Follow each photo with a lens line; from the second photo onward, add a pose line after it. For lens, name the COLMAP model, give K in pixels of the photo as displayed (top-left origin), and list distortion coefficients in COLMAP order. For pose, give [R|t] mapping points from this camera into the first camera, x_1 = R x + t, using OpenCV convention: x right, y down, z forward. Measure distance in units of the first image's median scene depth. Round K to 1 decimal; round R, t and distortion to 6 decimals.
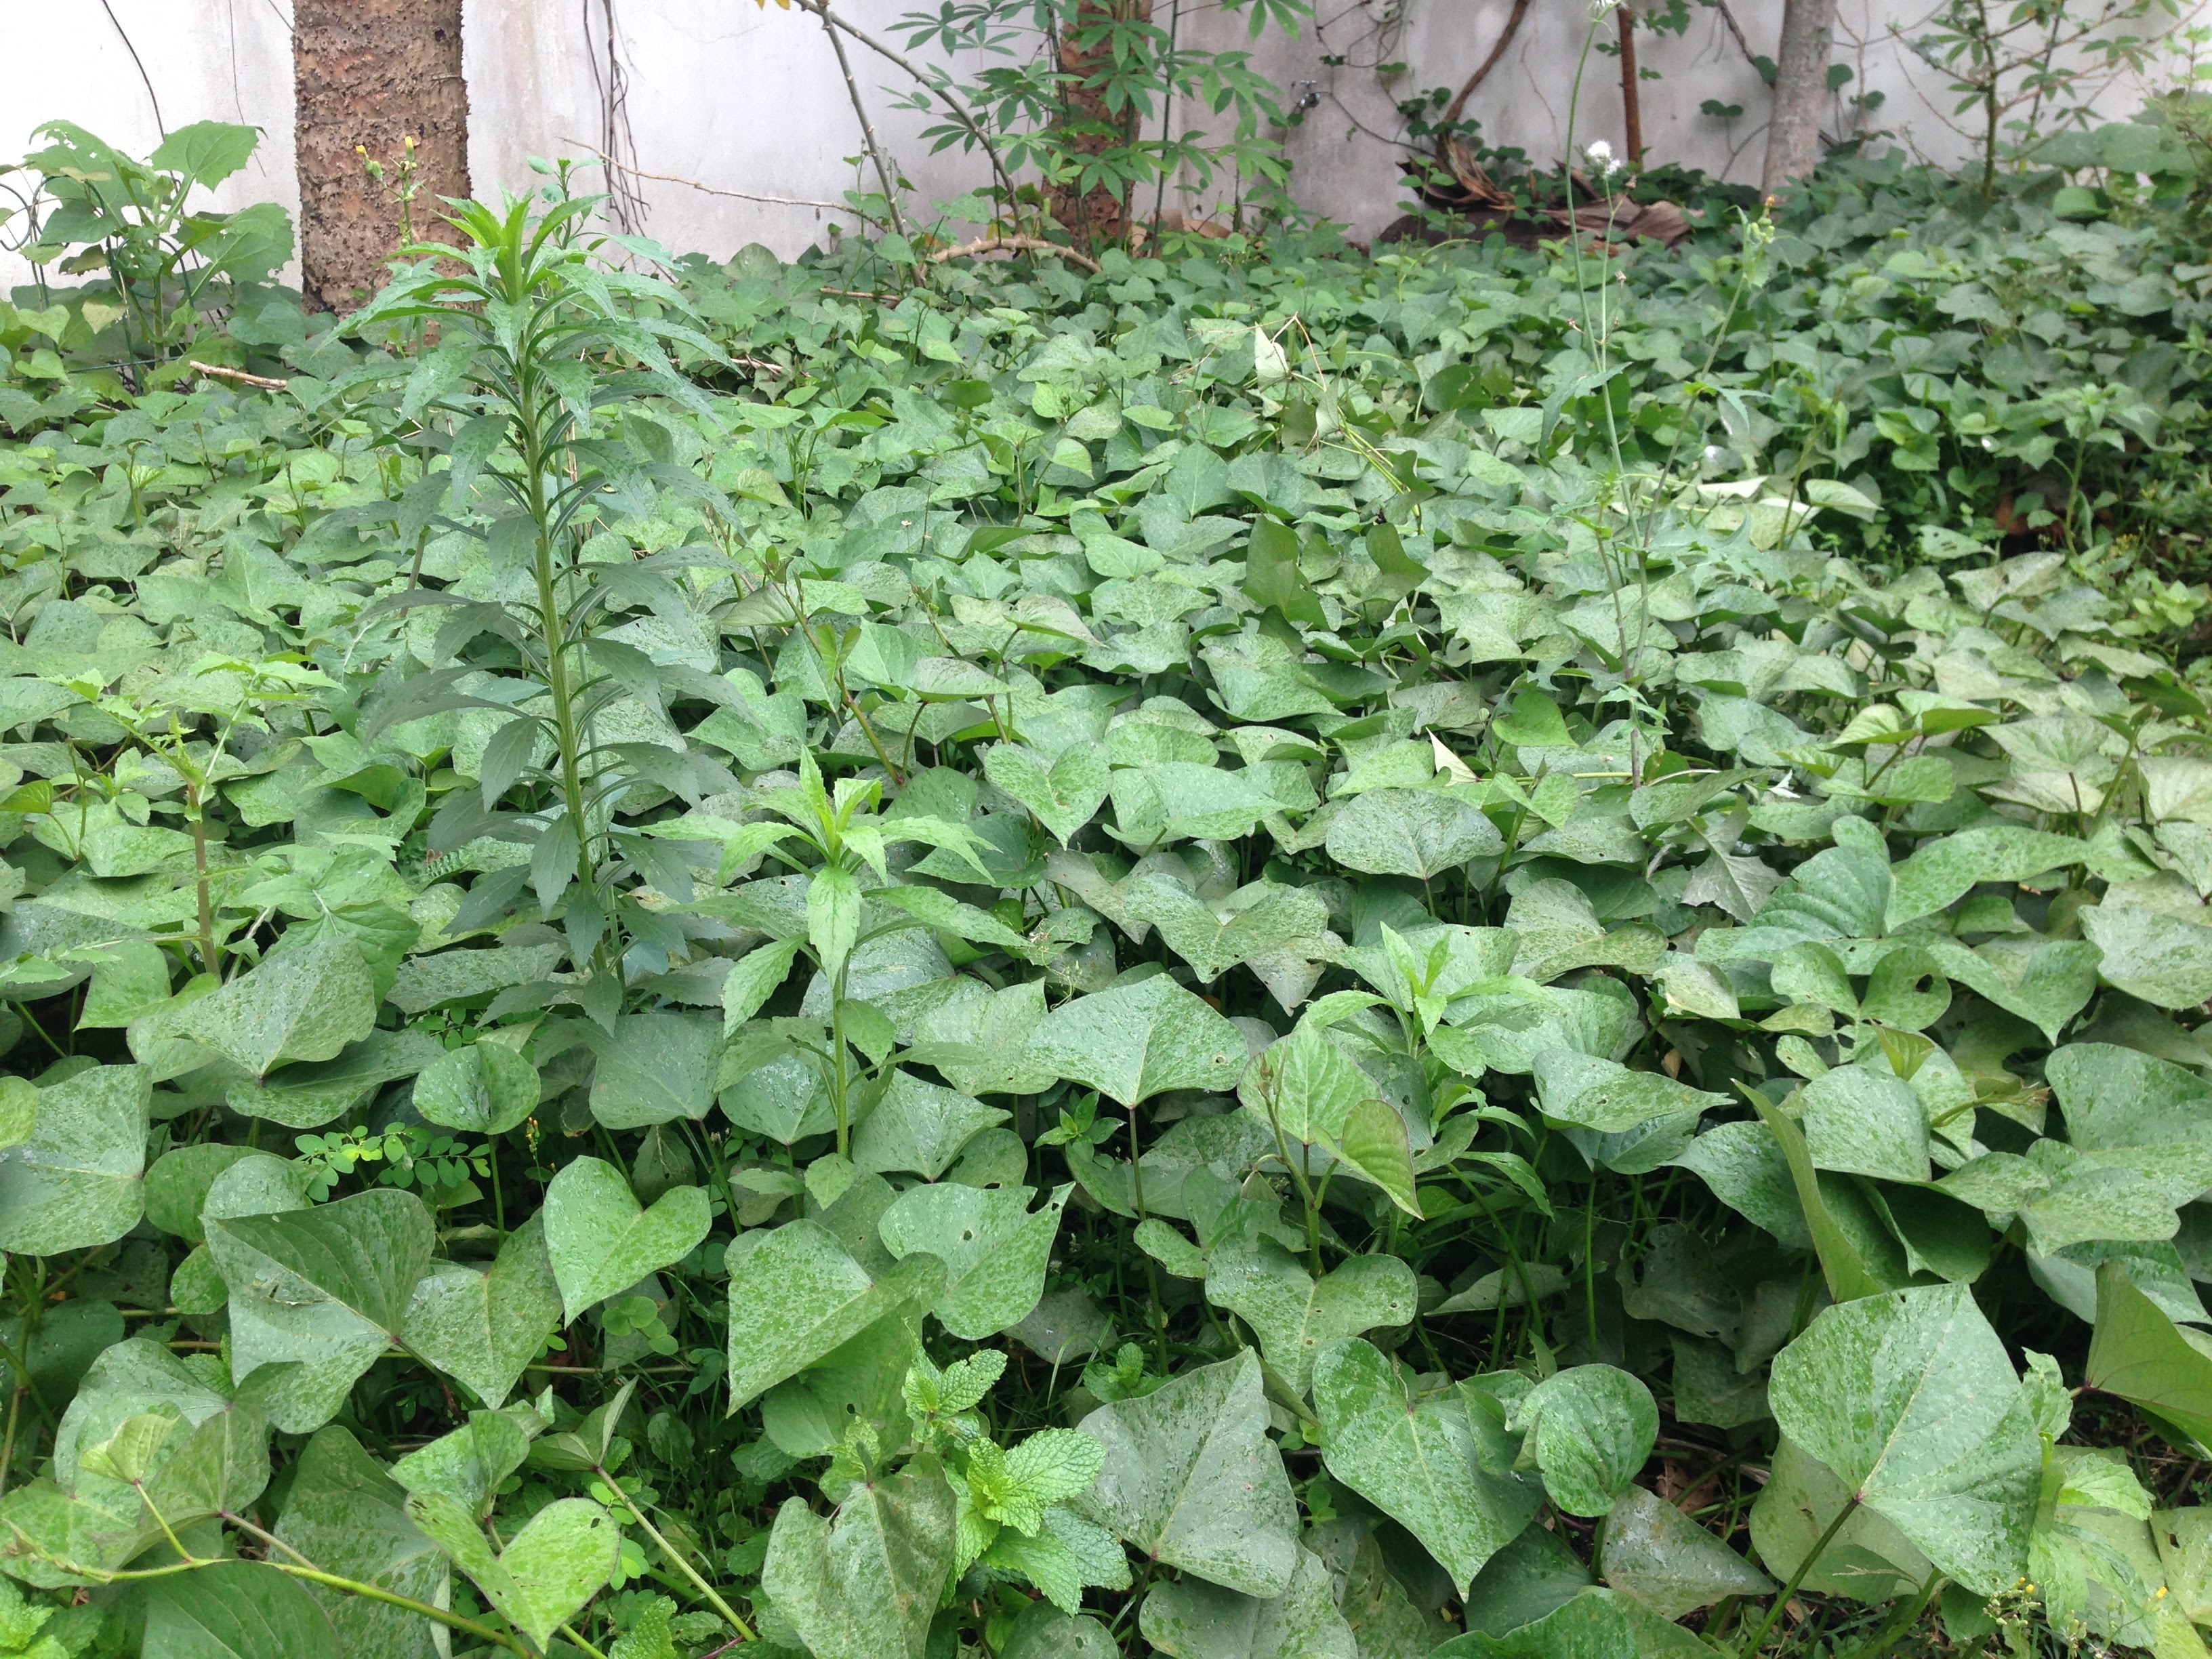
lens RADIAL K [[2040.7, 0, 1106.0], [0, 2040.7, 829.5], [0, 0, 1]] dist [0.134340, -0.206137]
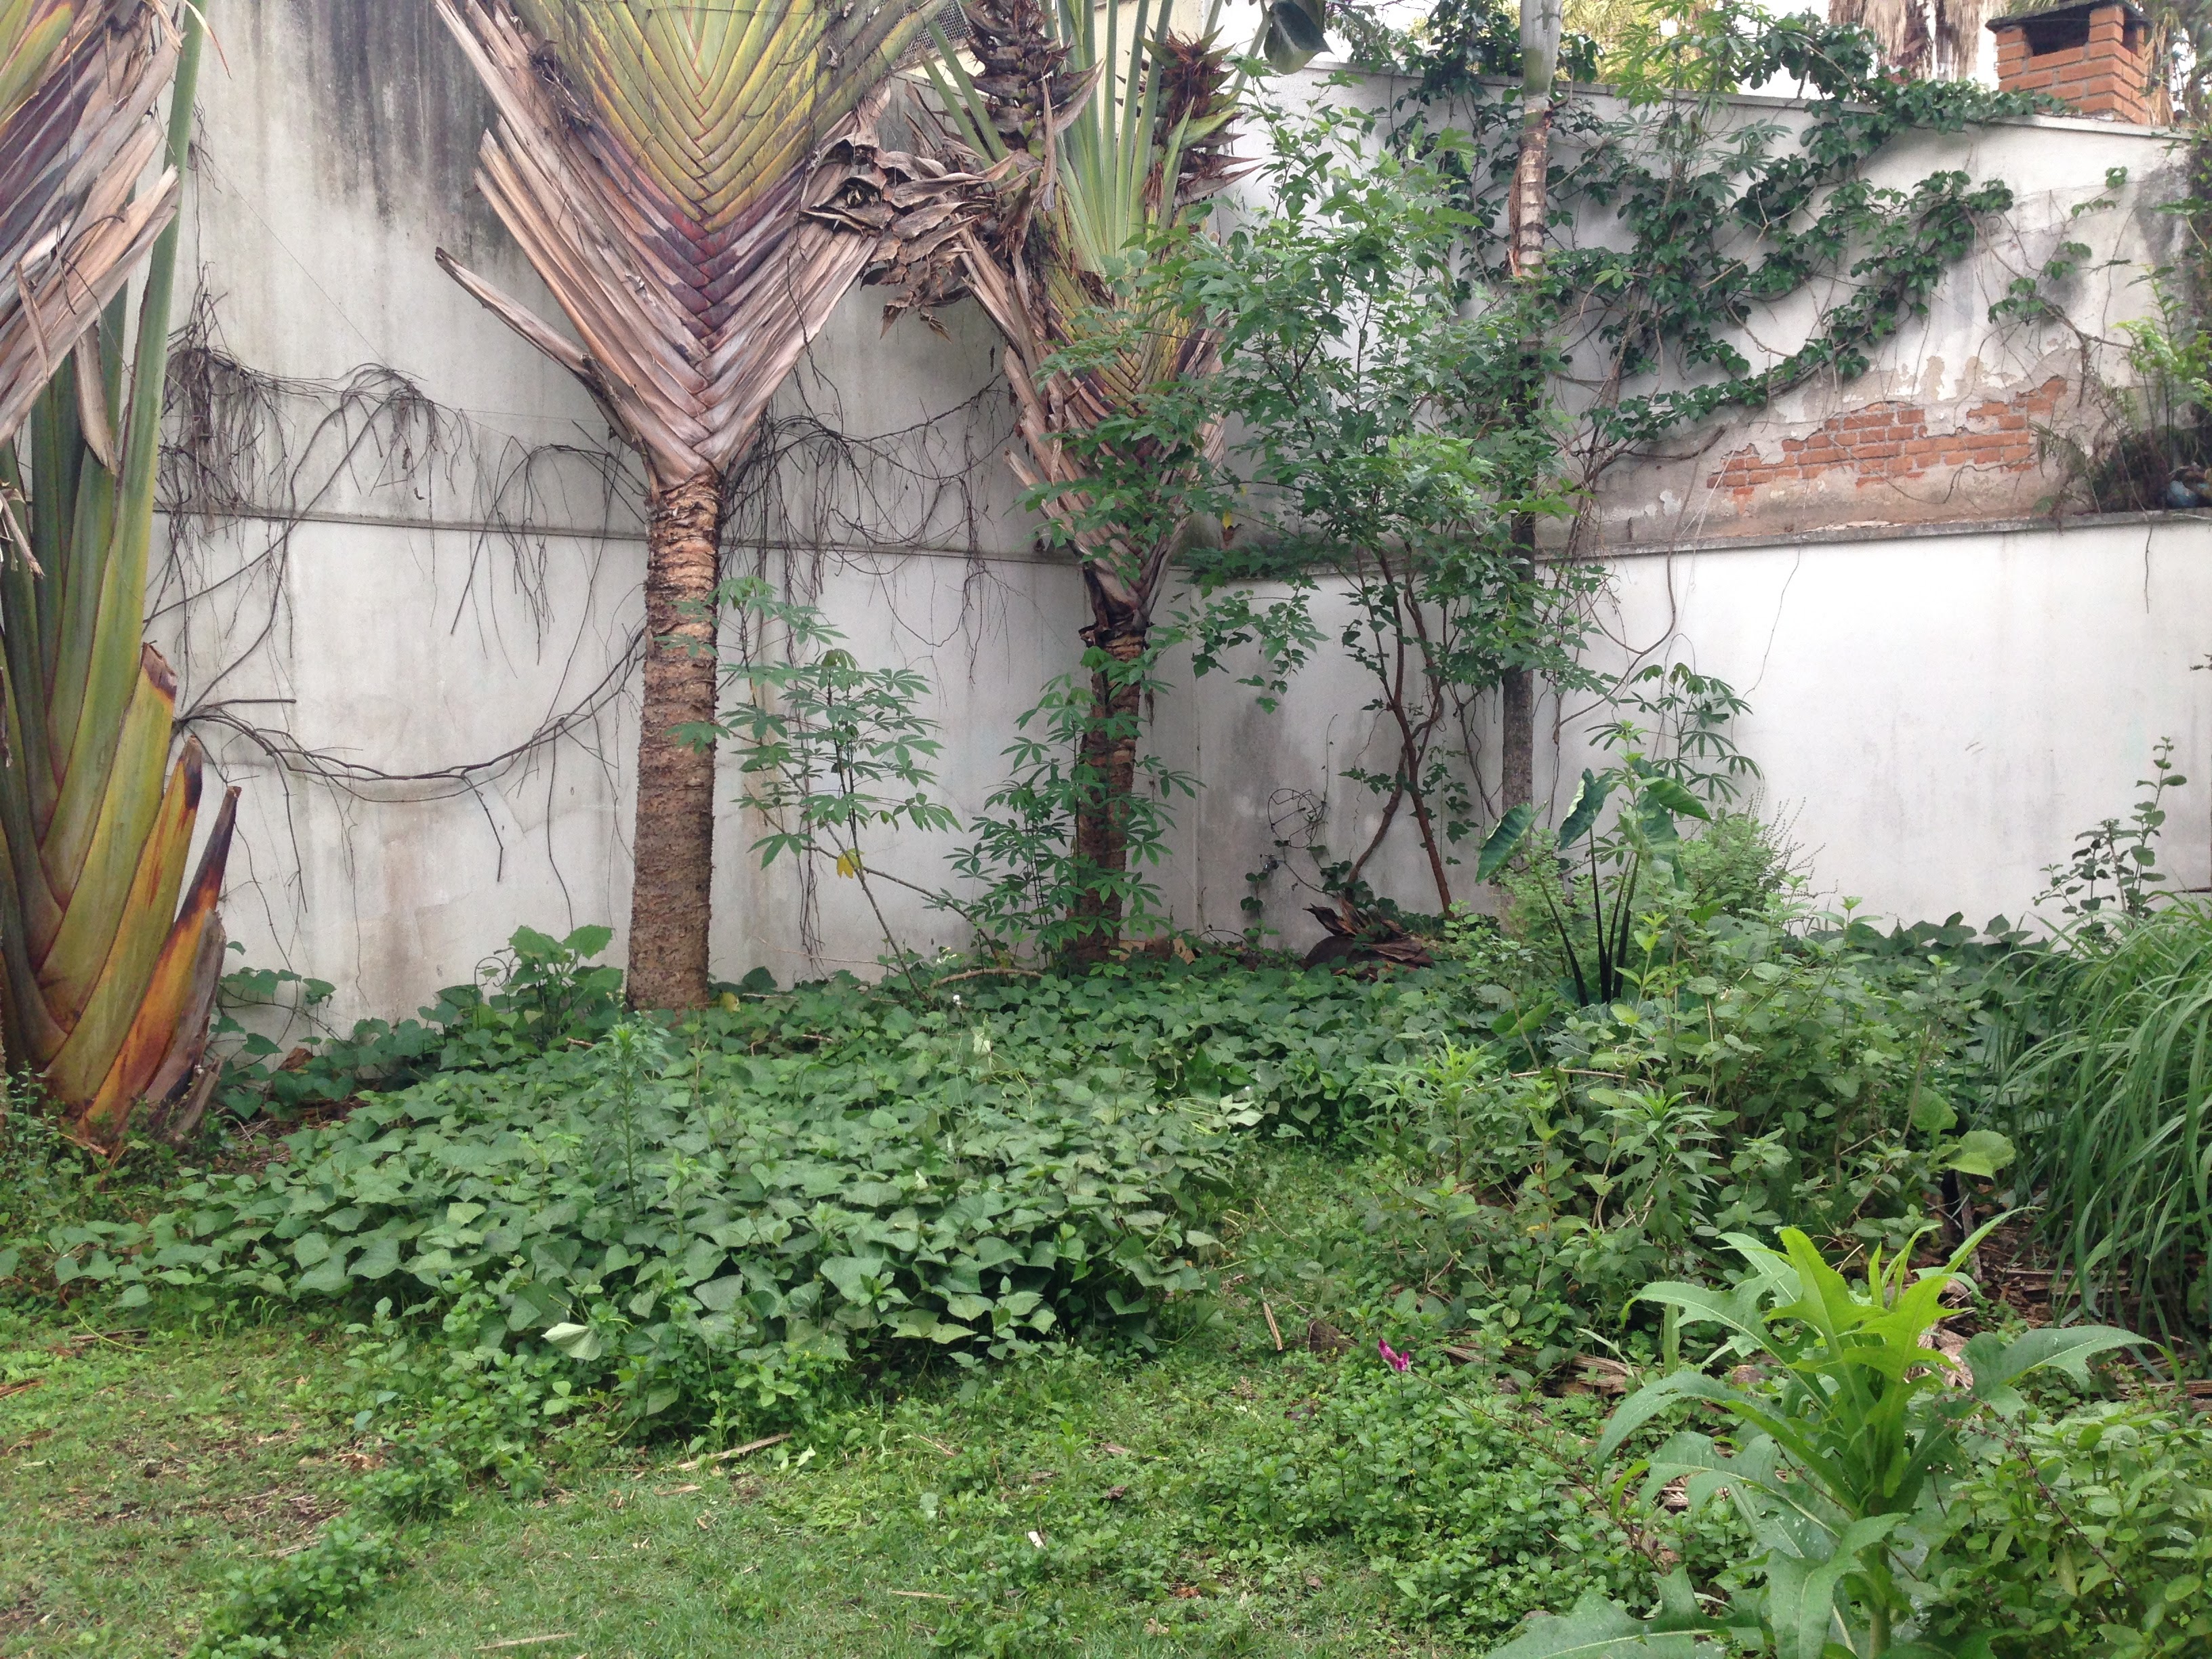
lens RADIAL K [[2040.7, 0, 1106.0], [0, 2040.7, 829.5], [0, 0, 1]] dist [0.134340, -0.206137]
pose [[0.987064, 0.001752, -0.160320, 0.431190], [-0.049545, 0.954332, -0.294612, 0.164531], [0.152482, 0.298744, 0.942073, -0.943019]]
